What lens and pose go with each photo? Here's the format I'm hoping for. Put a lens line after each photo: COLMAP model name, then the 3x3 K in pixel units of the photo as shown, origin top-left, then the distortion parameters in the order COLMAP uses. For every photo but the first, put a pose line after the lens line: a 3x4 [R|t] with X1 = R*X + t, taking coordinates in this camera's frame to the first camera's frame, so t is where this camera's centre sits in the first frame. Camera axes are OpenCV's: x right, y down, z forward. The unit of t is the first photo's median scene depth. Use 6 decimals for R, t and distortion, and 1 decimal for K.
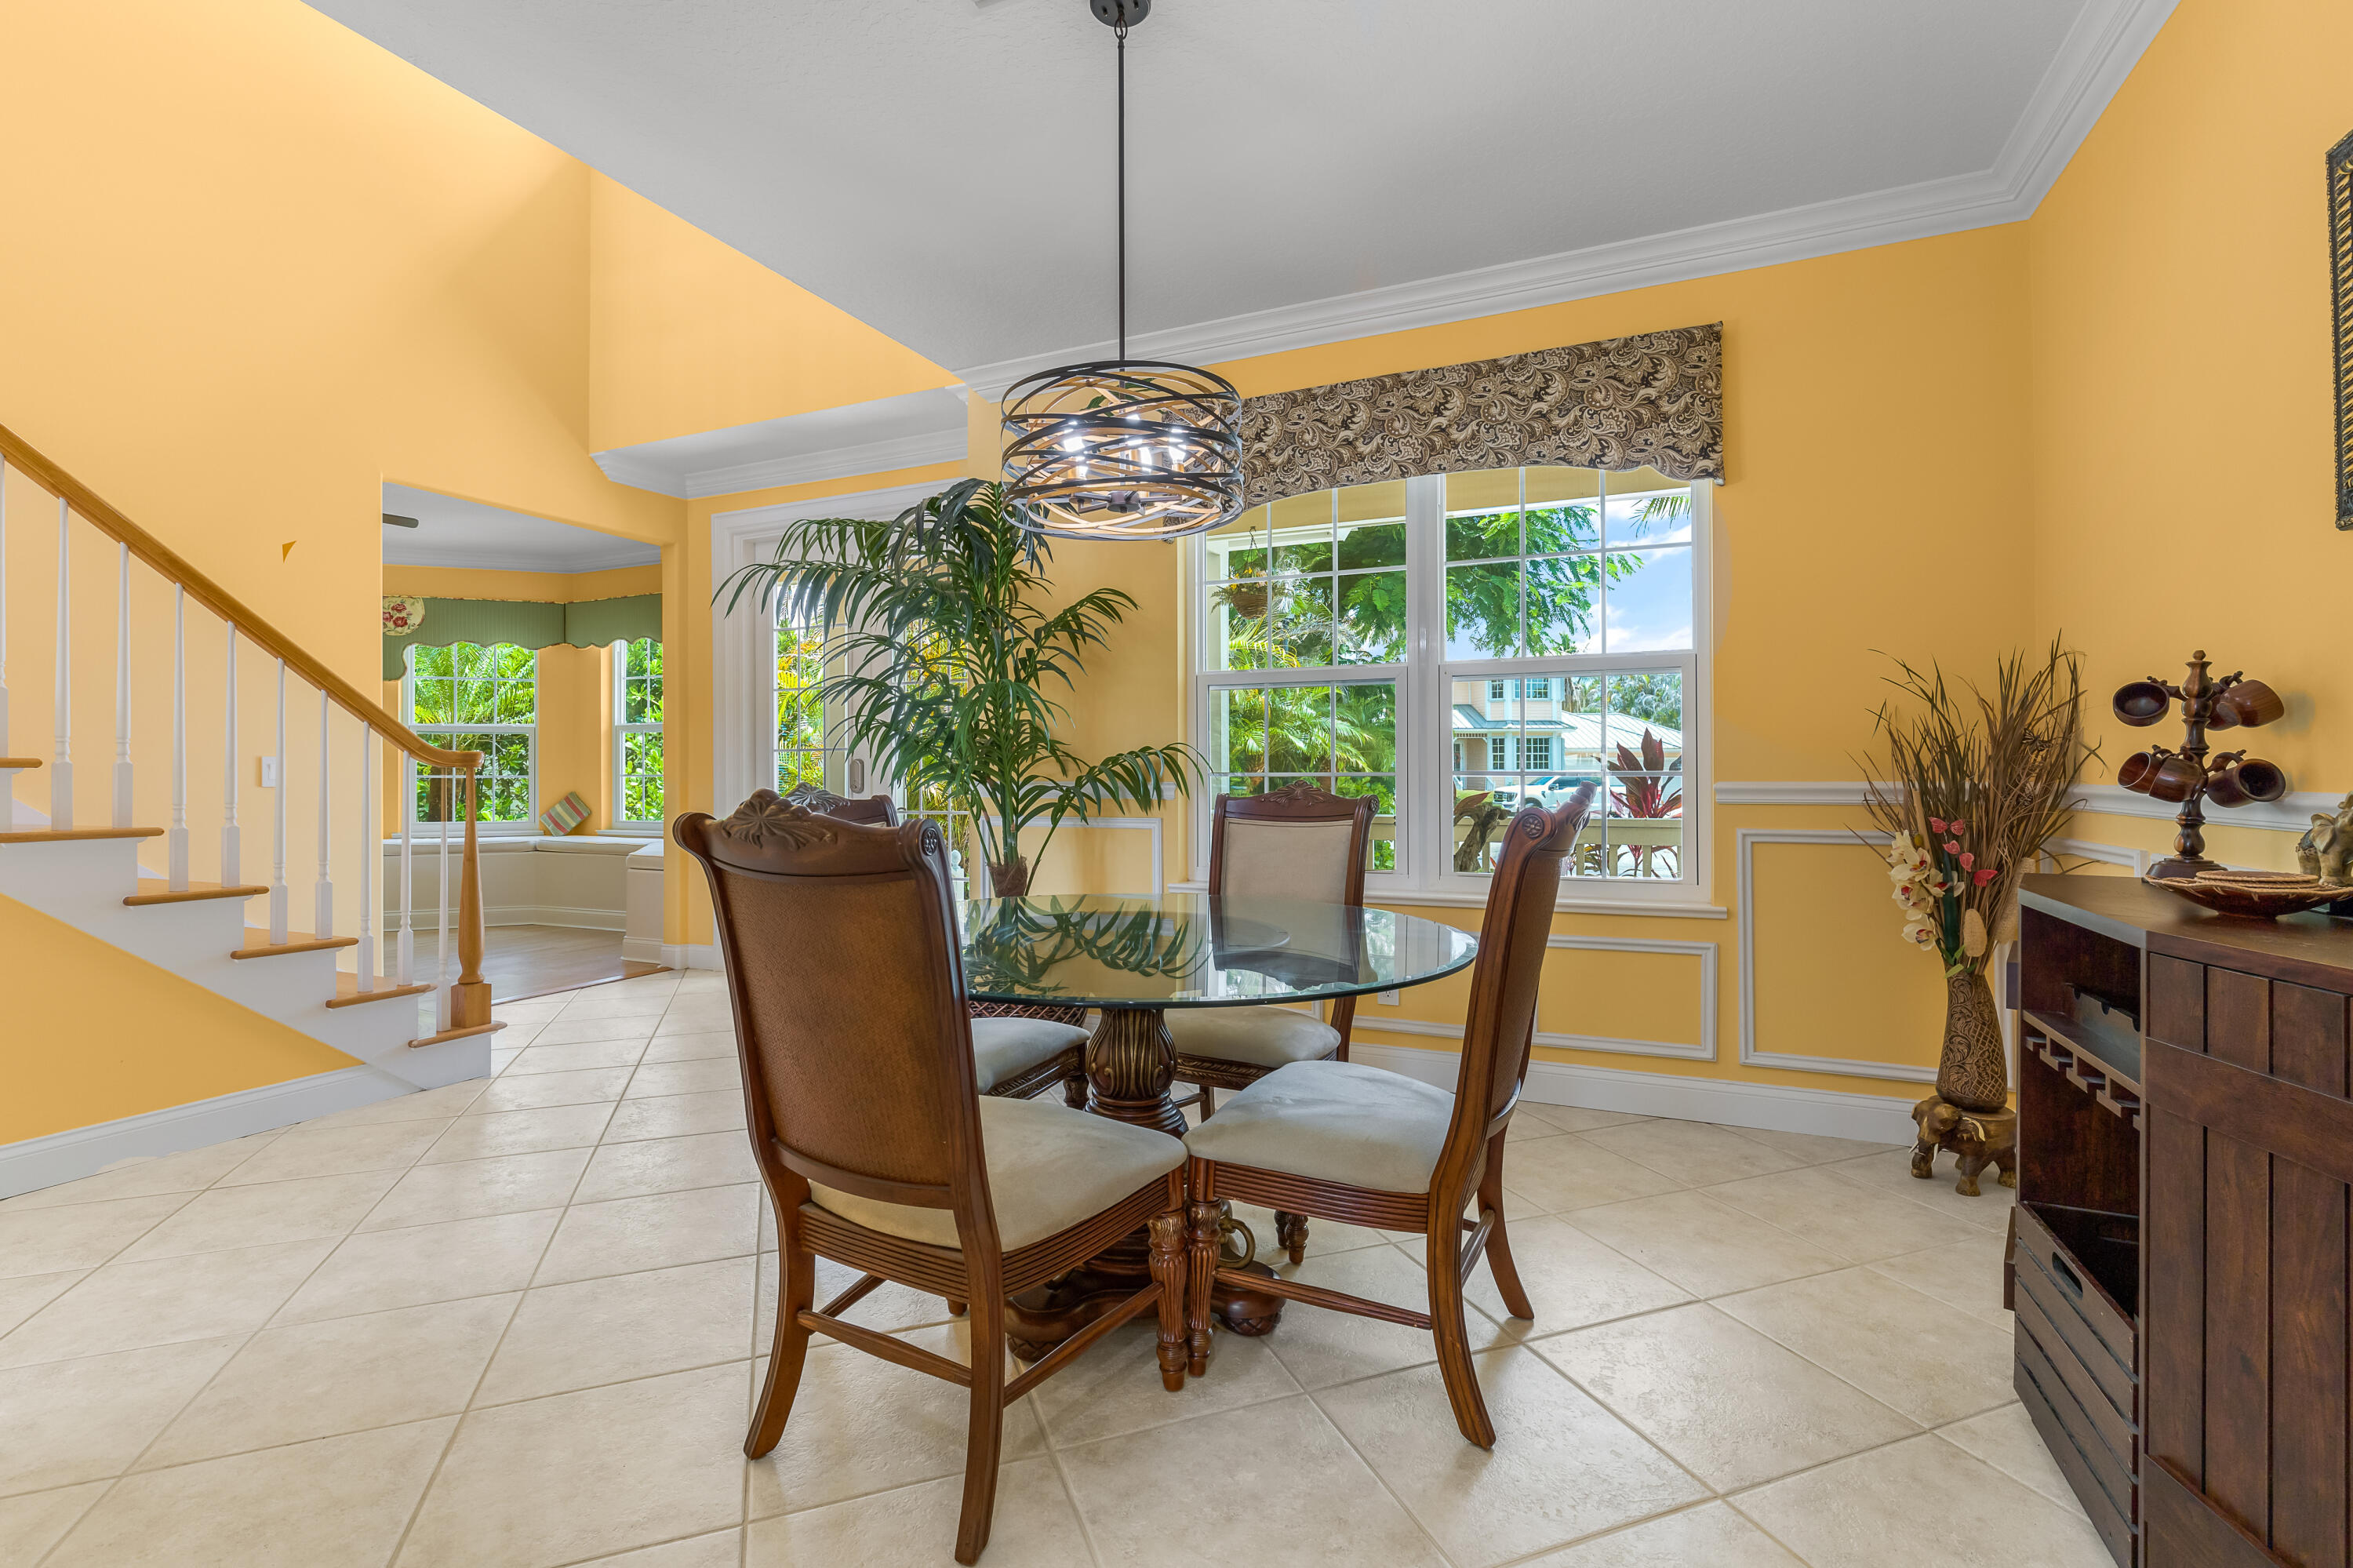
lens RADIAL K [[1054.2, 0, 1178.3], [0, 1054.2, 773.3], [0, 0, 1]] dist [-0.000686, -0.000186]
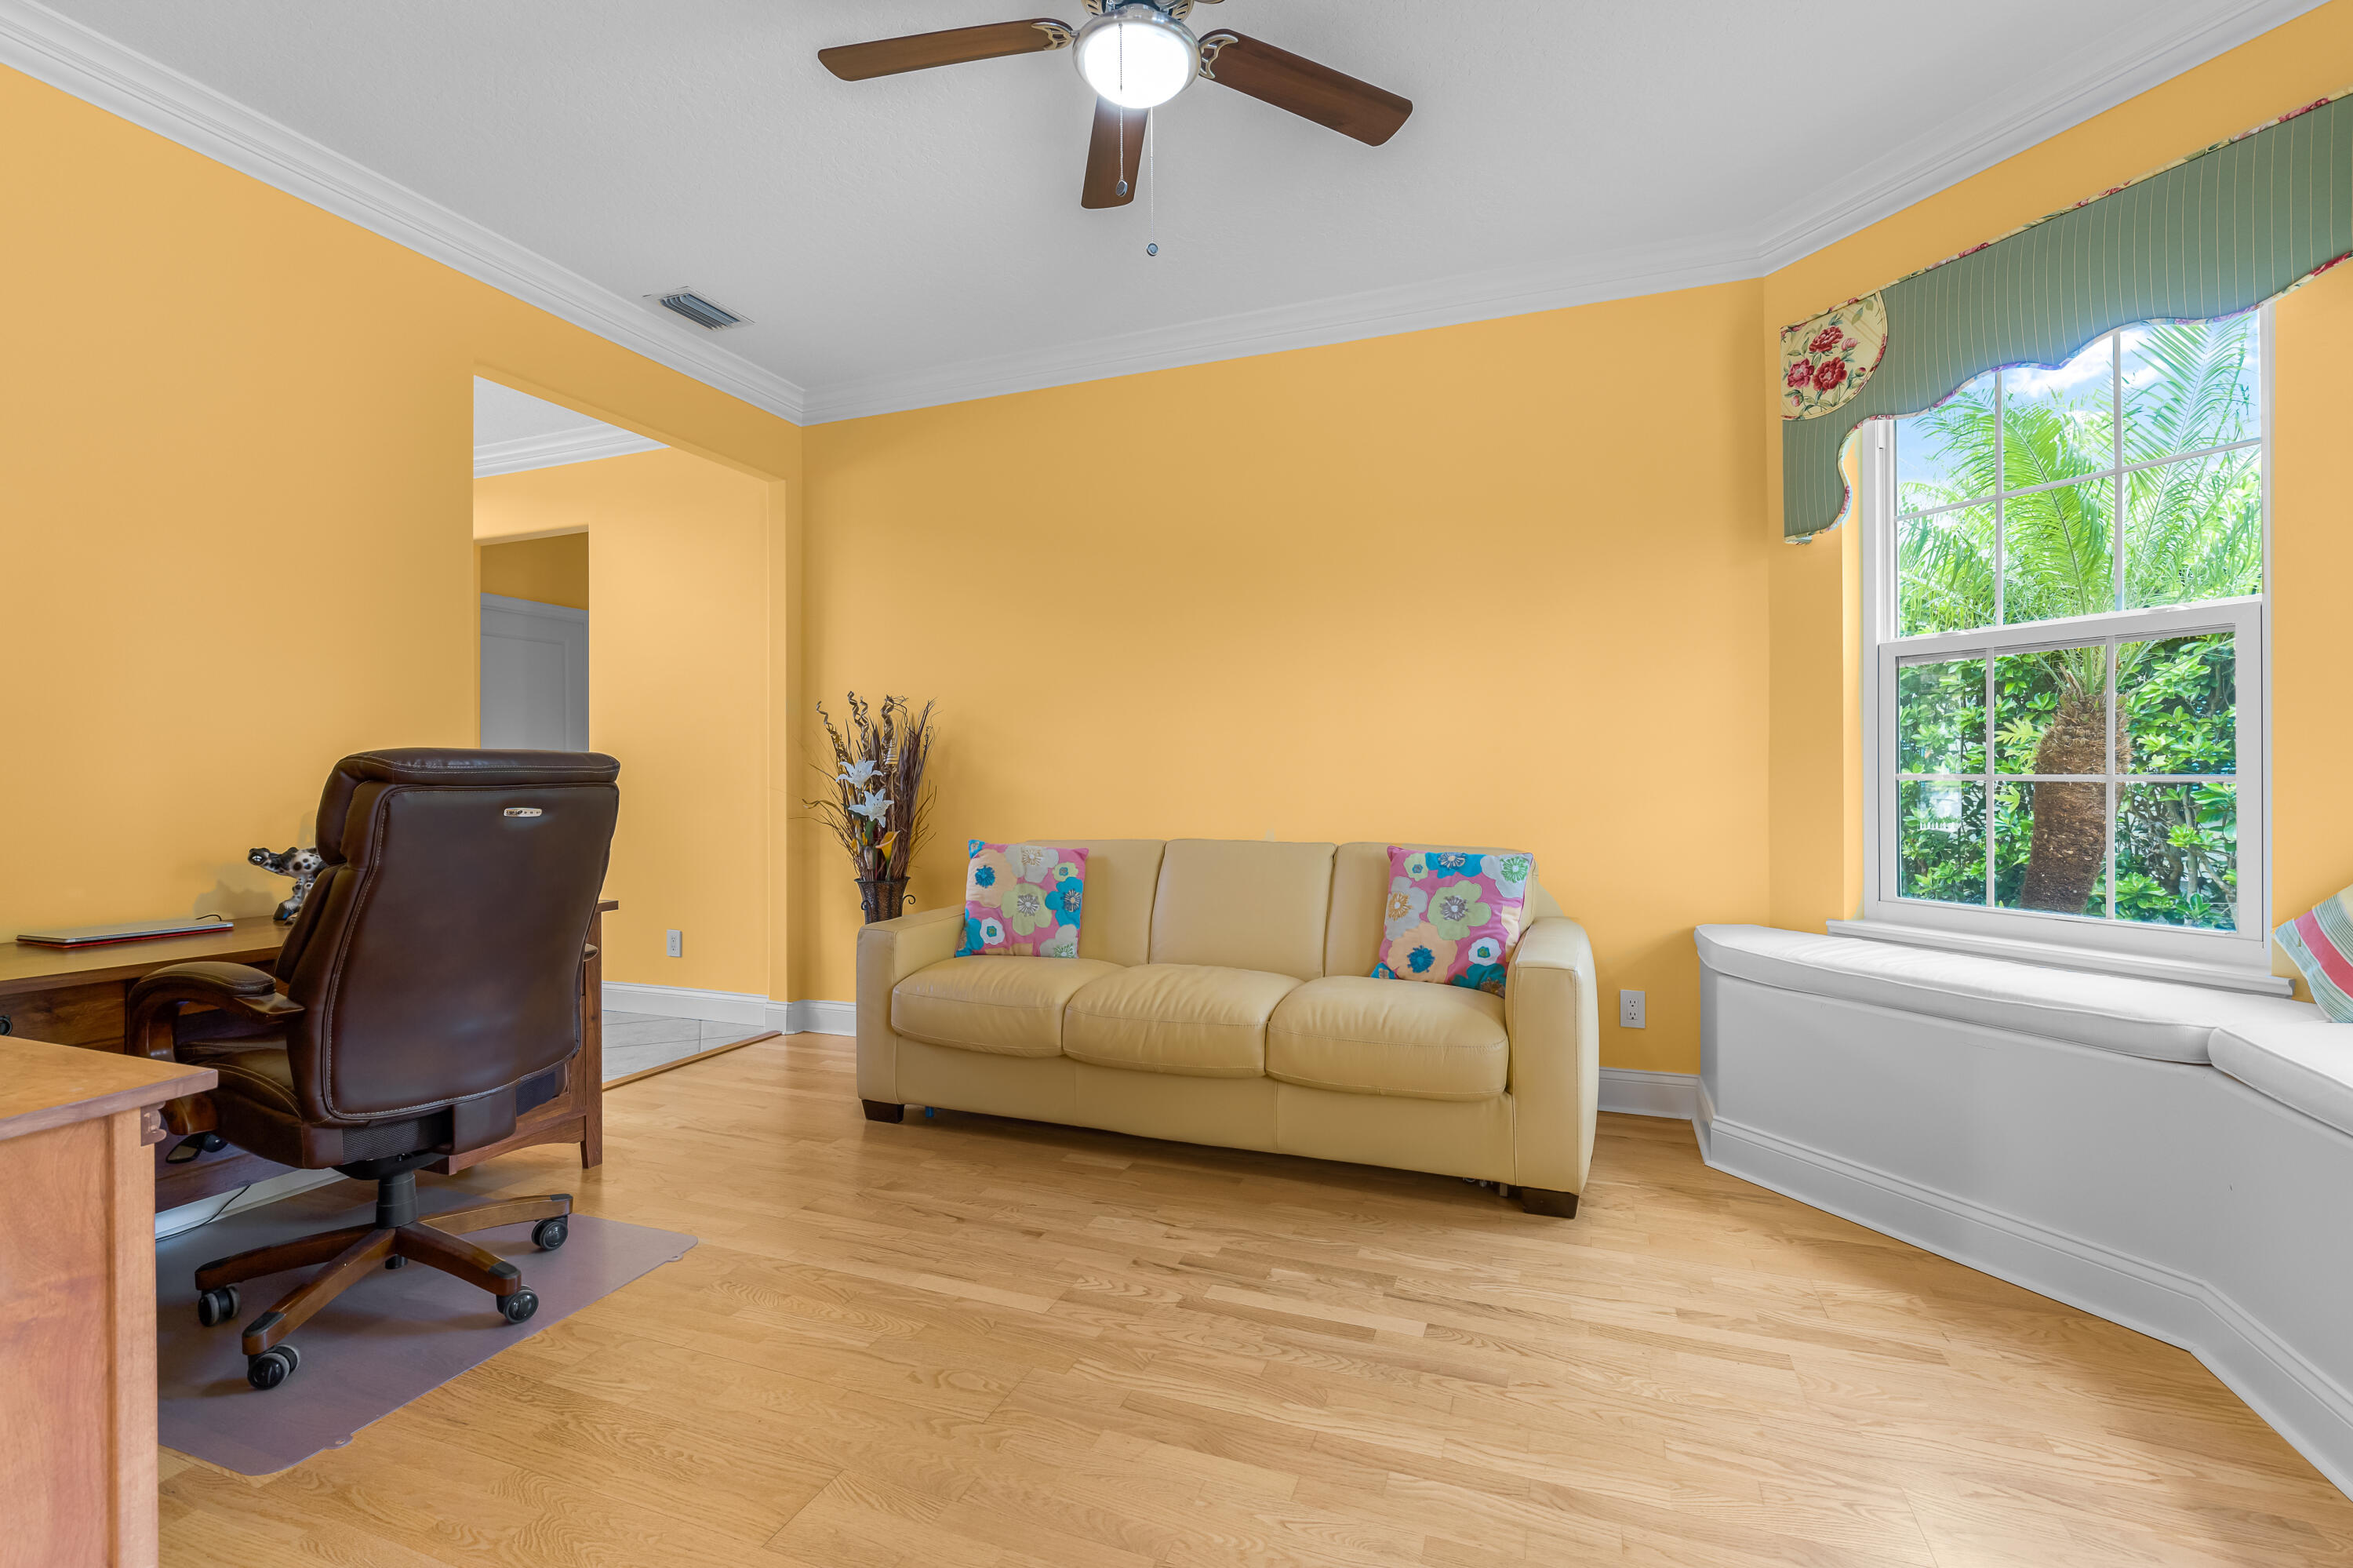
lens RADIAL K [[1054.2, 0, 1175.9], [0, 1054.2, 781.4], [0, 0, 1]] dist [-0.000686, -0.000186]
pose [[0.051197, -0.007772, -0.998658, -0.369536], [0.001009, 0.999970, -0.007730, 0.005822], [0.998688, -0.000612, 0.051203, 0.741346]]
